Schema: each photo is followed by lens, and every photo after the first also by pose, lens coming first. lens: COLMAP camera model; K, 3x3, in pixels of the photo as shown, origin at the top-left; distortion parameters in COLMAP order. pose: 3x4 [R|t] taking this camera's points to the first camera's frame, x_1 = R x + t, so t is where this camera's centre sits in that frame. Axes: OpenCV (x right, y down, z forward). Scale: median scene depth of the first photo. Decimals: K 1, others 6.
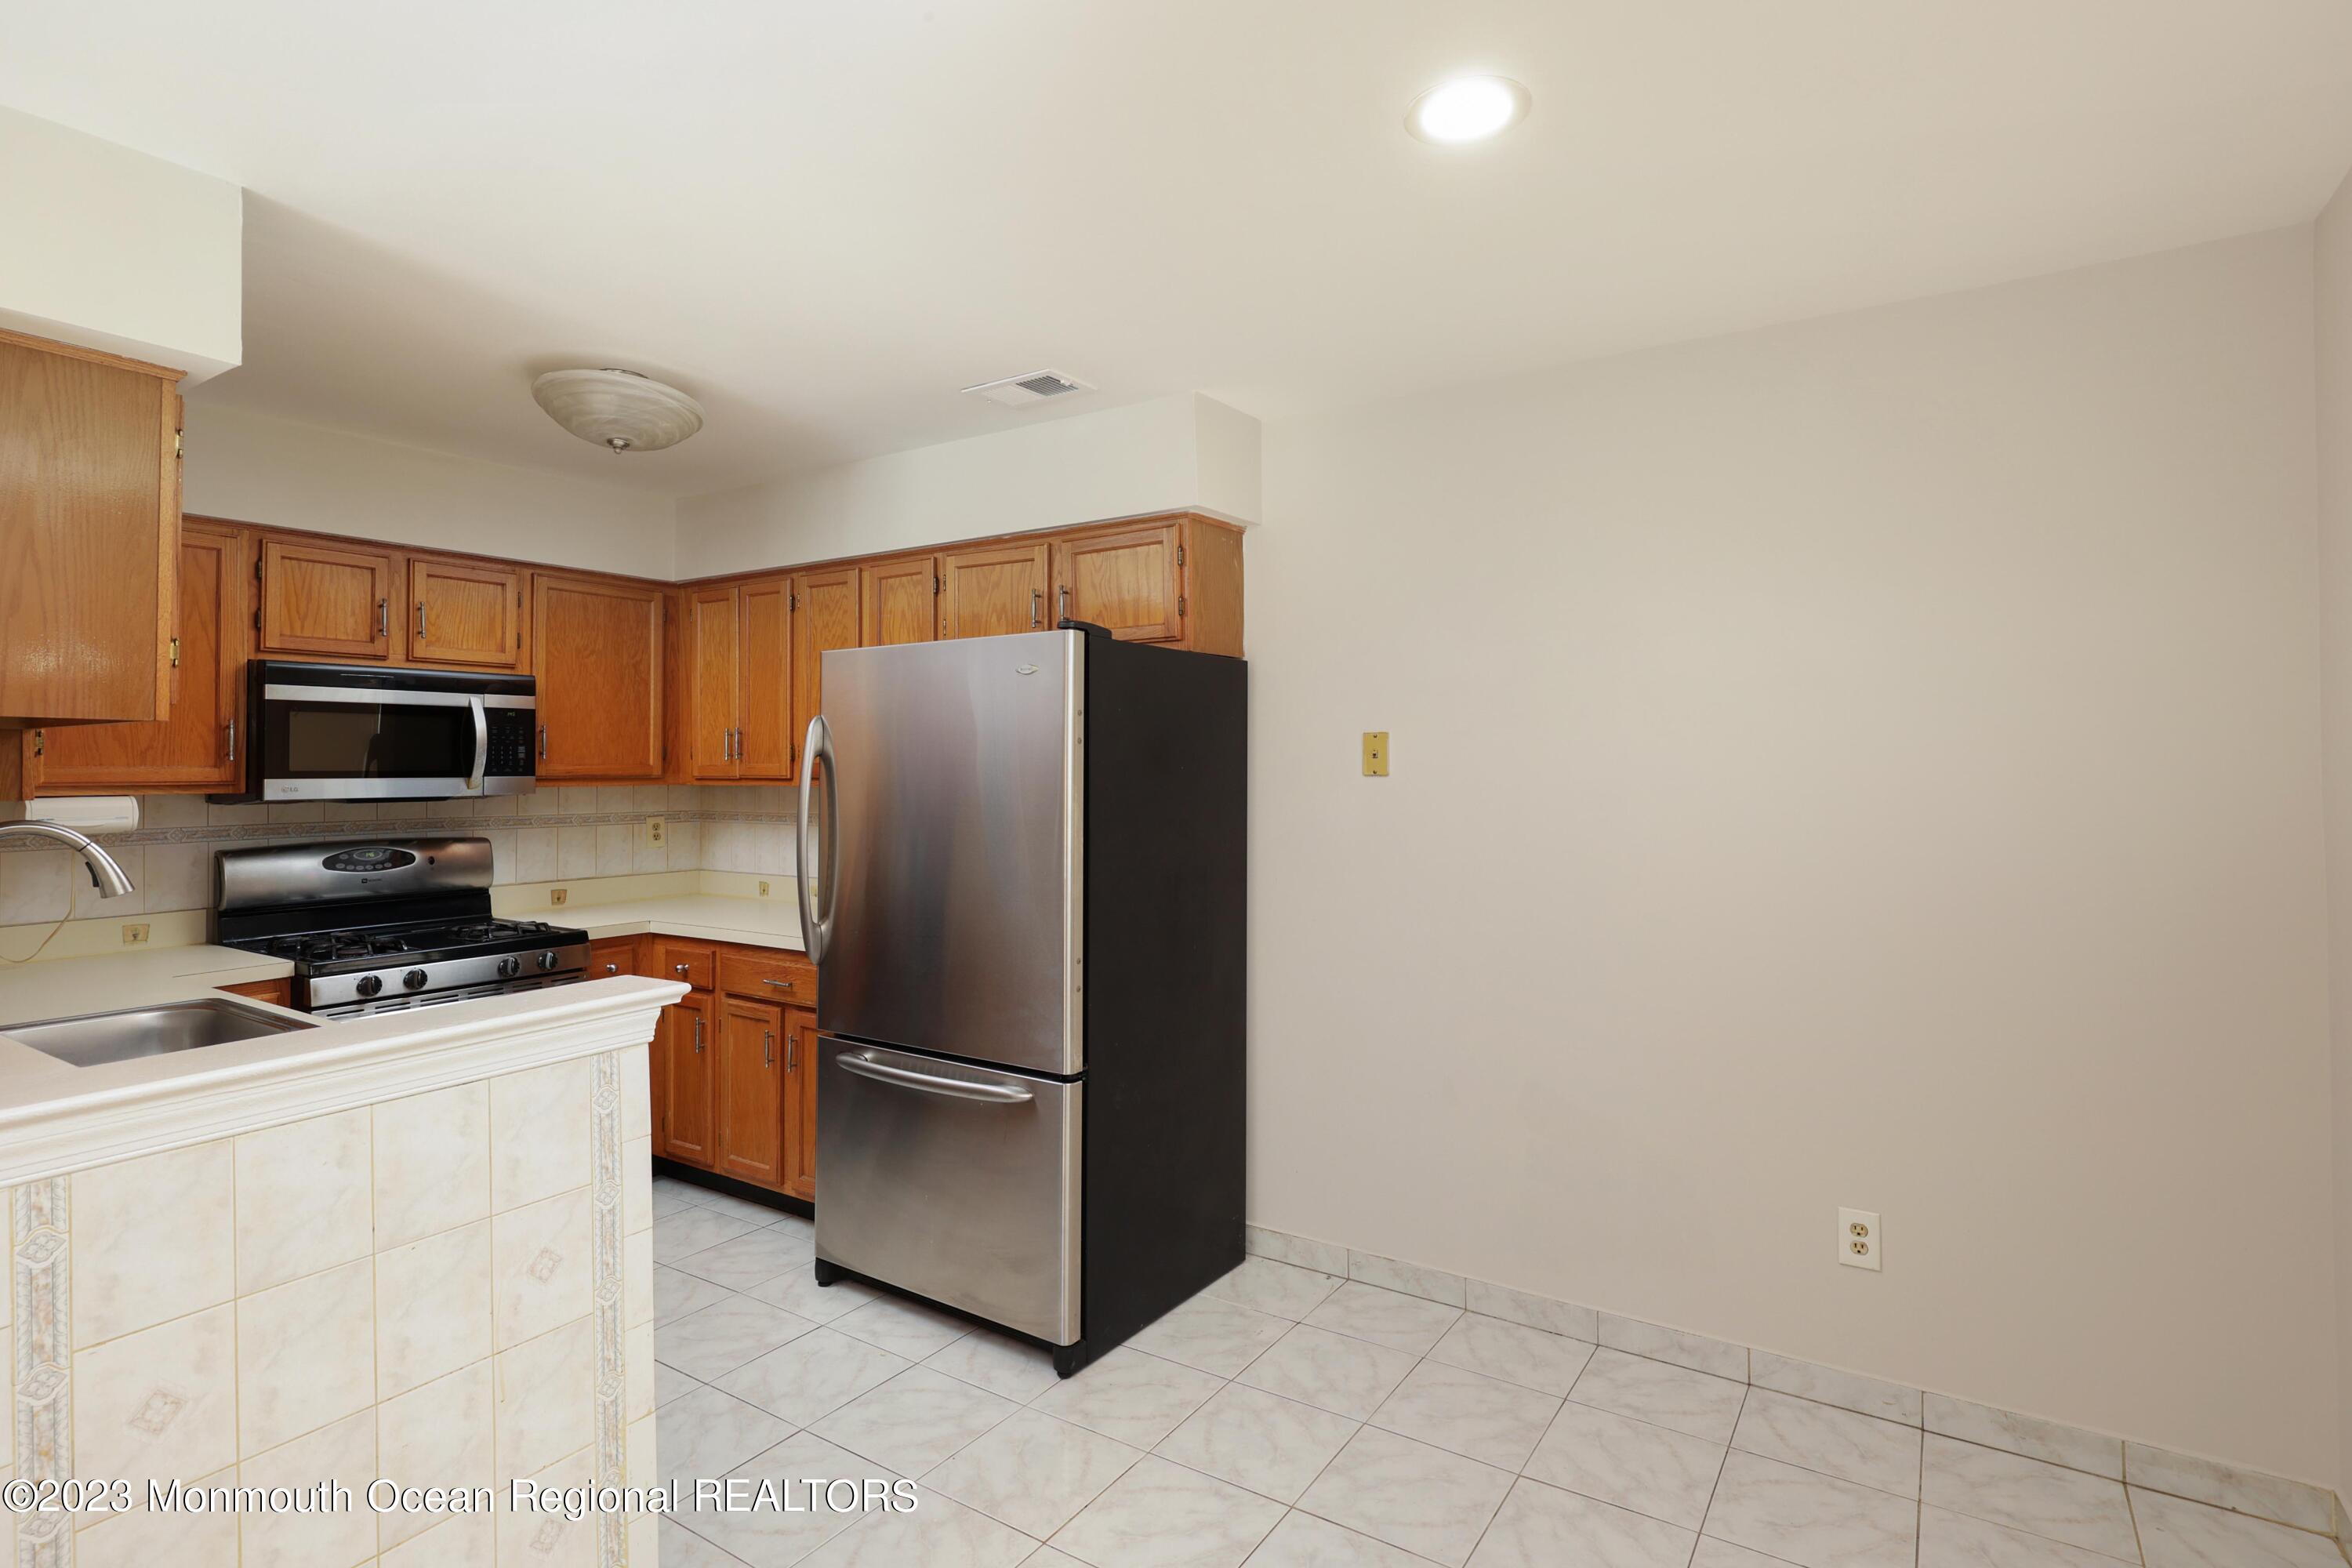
lens RADIAL K [[1192.5, 0, 1078.3], [0, 1192.5, 747.4], [0, 0, 1]] dist [0.000190, -0.001194]
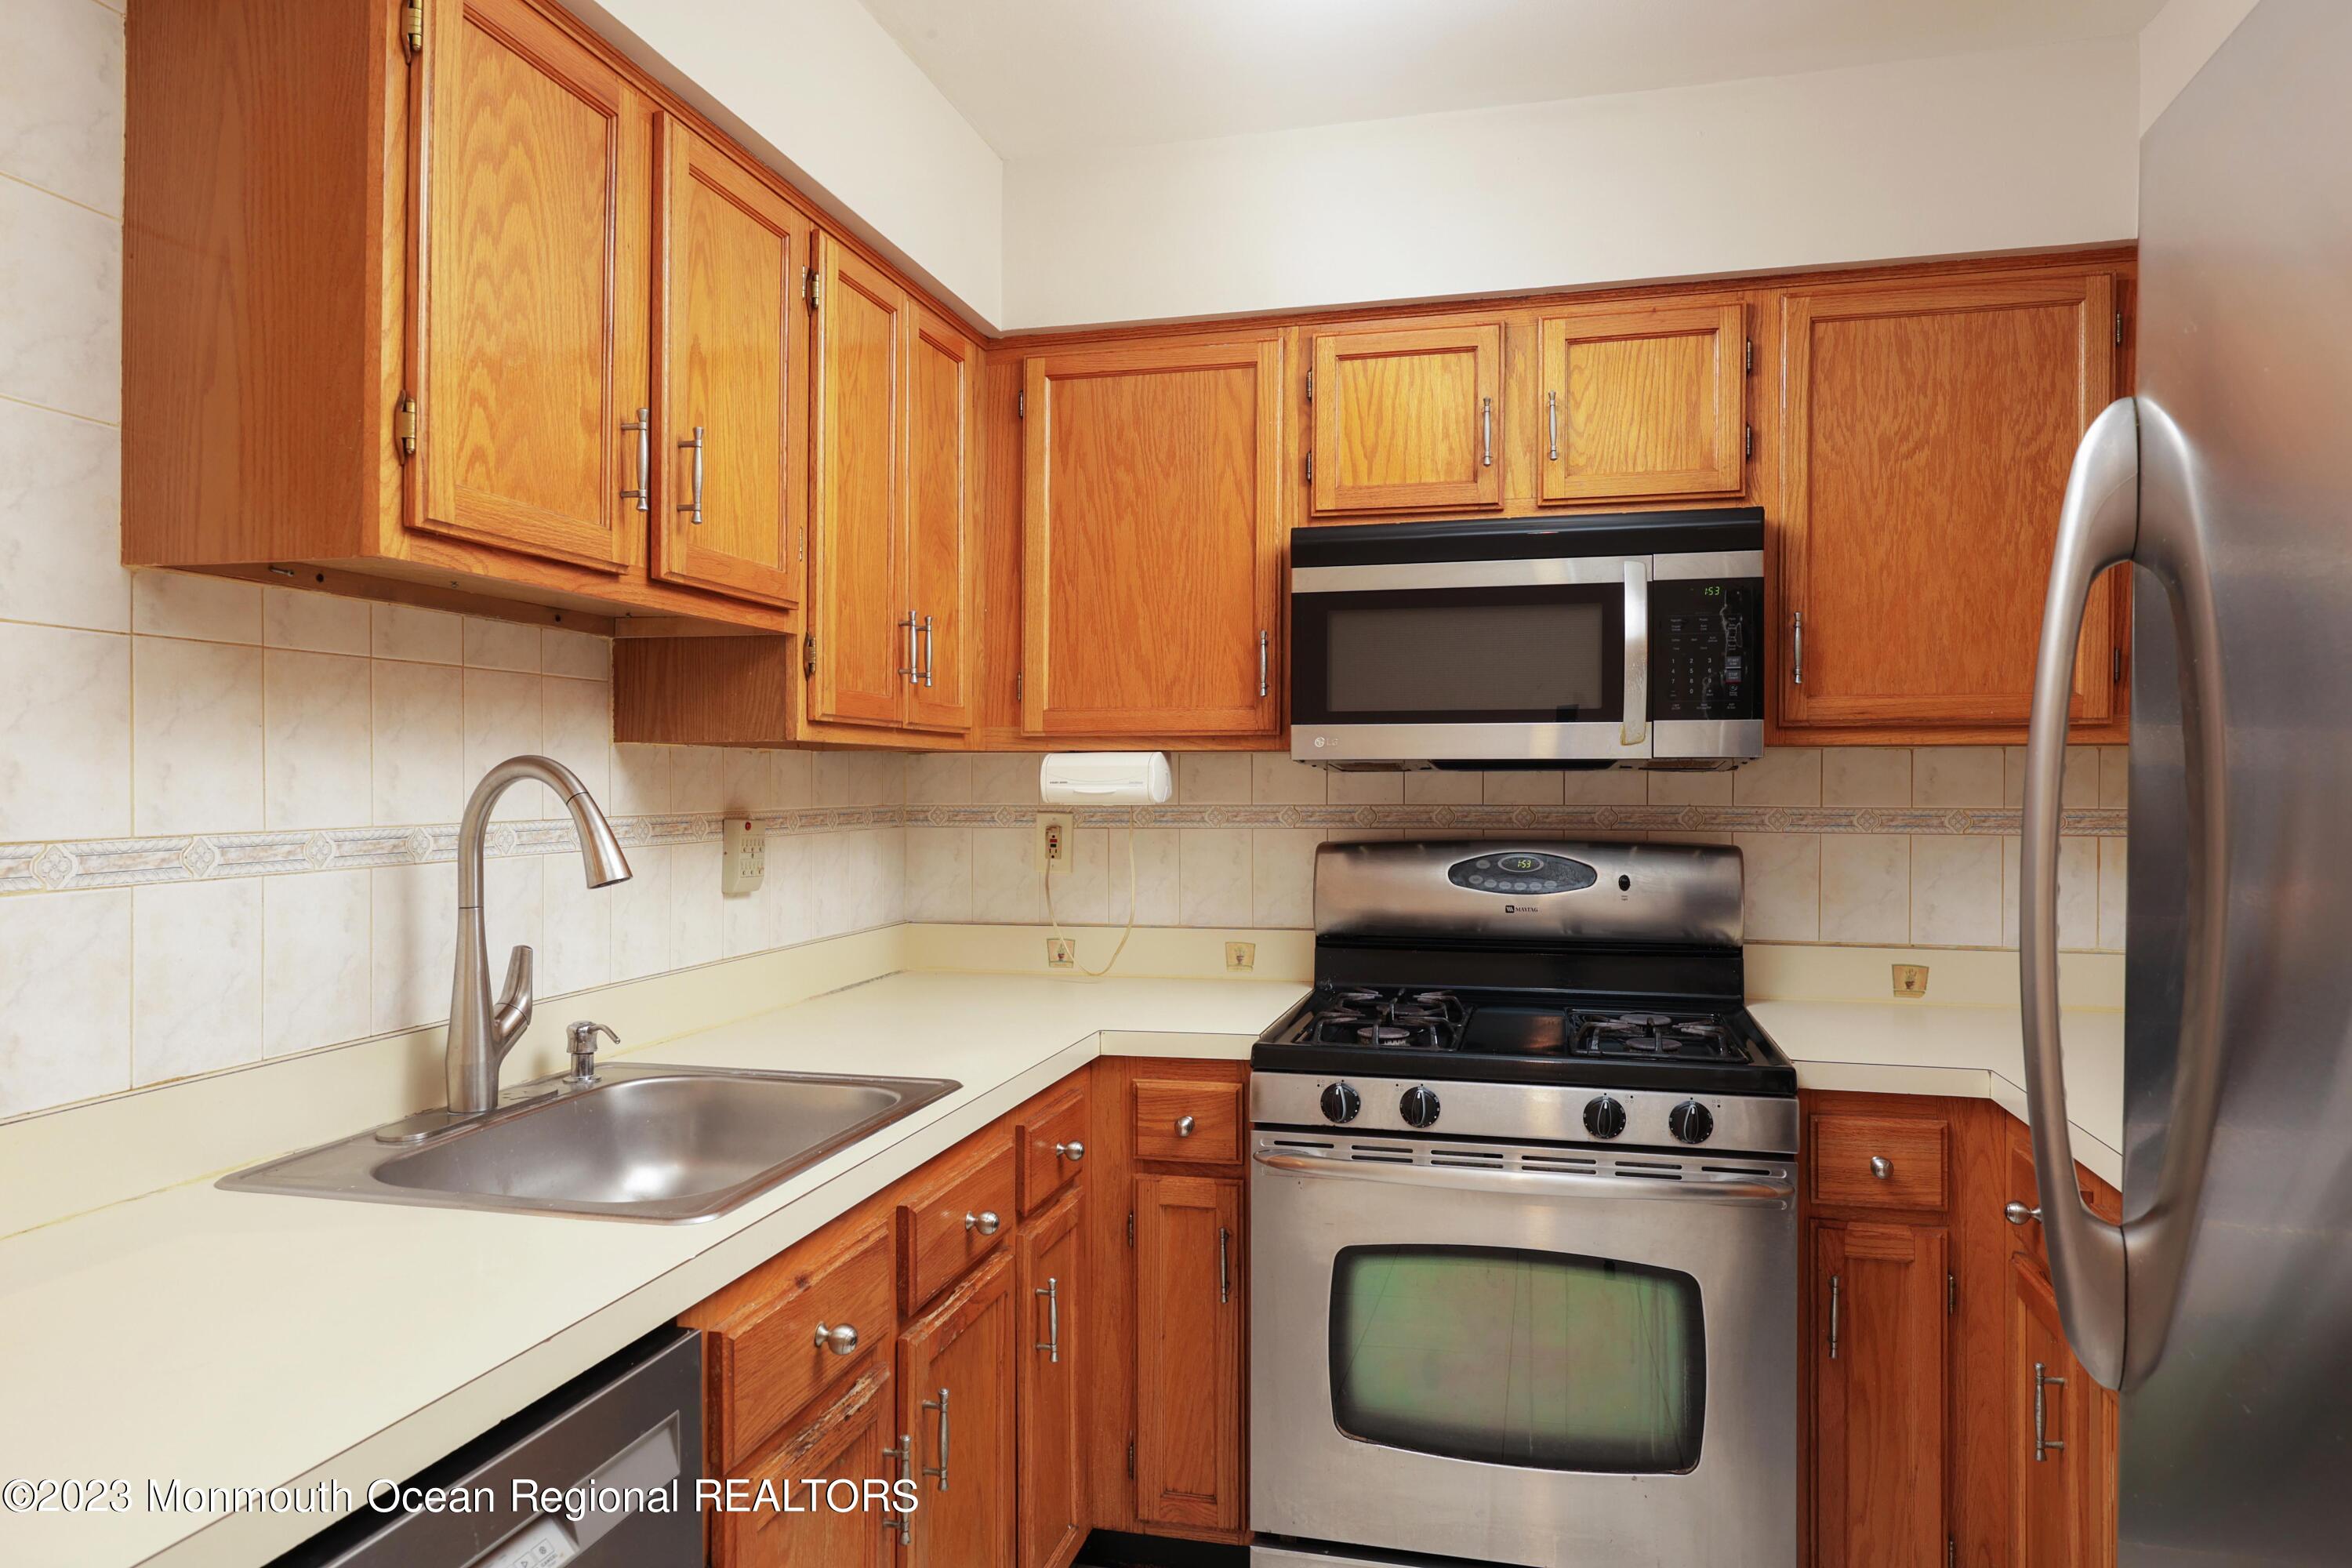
lens RADIAL K [[1587.9, 0, 1004.3], [0, 1587.9, 762.0], [0, 0, 1]] dist [0.006190, -0.002392]
pose [[0.415292, 0.003358, -0.909682, -0.009102], [0.012146, 0.999884, 0.009235, 0.035688], [0.909607, -0.014884, 0.415203, 0.525821]]
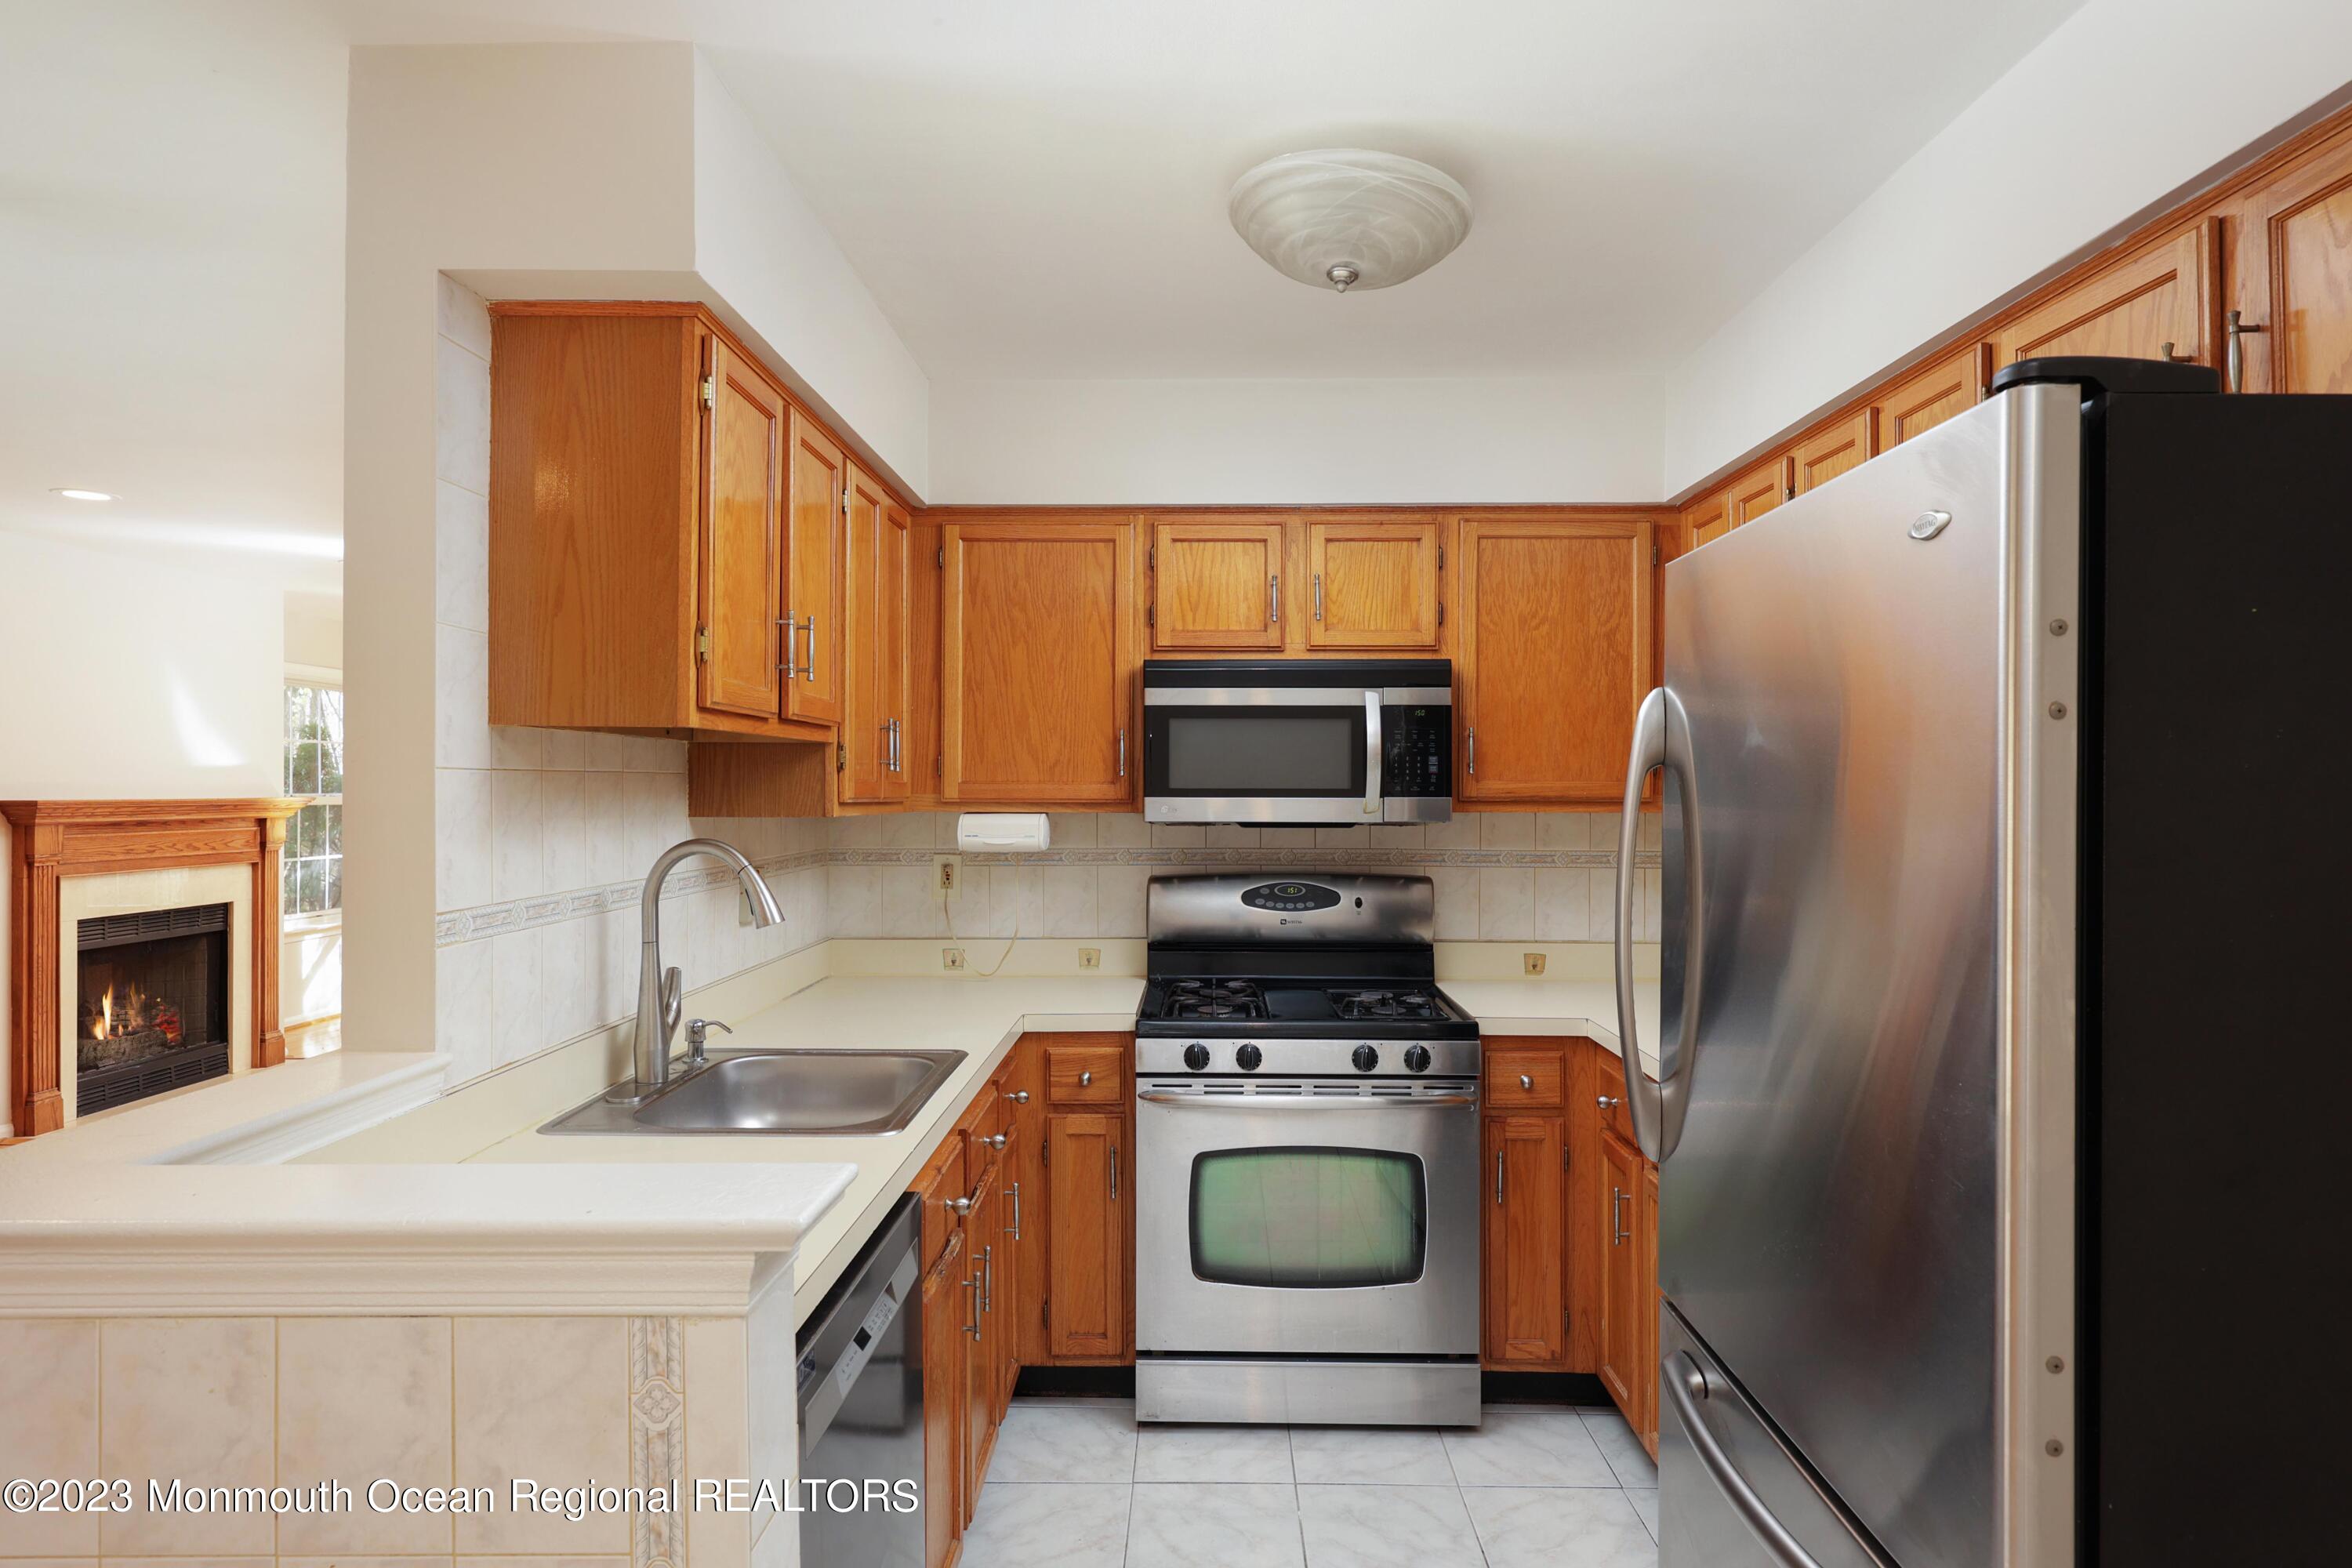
lens RADIAL K [[1392.6, 0, 1069.3], [0, 1392.6, 772.6], [0, 0, 1]] dist [0.003645, -0.004836]
pose [[0.598578, -0.003730, -0.801056, 0.095909], [0.009687, 0.999950, 0.002583, 0.005413], [0.801006, -0.009305, 0.598584, 0.345190]]
